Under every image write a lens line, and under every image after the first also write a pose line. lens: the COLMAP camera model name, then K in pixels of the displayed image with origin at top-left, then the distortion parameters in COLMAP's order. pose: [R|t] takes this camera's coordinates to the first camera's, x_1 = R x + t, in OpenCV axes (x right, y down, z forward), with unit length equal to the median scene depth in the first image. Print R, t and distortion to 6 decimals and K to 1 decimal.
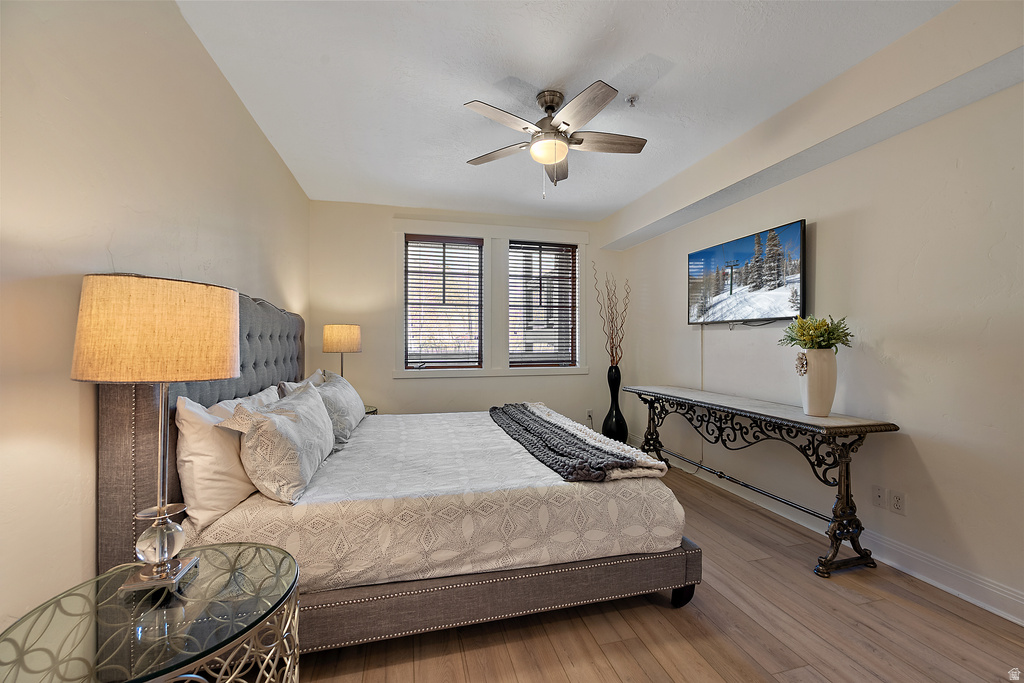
lens RADIAL K [[402.9, 0, 513.6], [0, 402.9, 341.0], [0, 0, 1]] dist [-0.002314, 0.000547]
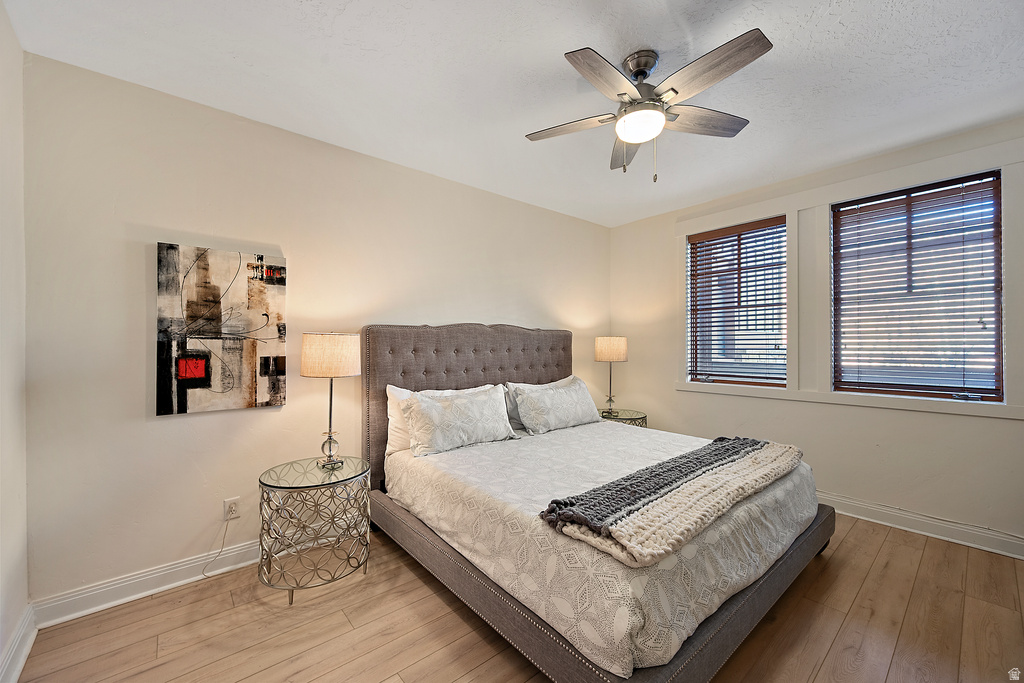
lens RADIAL K [[402.9, 0, 512.8], [0, 402.9, 342.4], [0, 0, 1]] dist [-0.002314, 0.000547]
pose [[0.432707, -0.005325, -0.901519, 0.784610], [0.006351, 0.999976, -0.002859, -0.038136], [0.901512, -0.004488, 0.432730, 0.458483]]
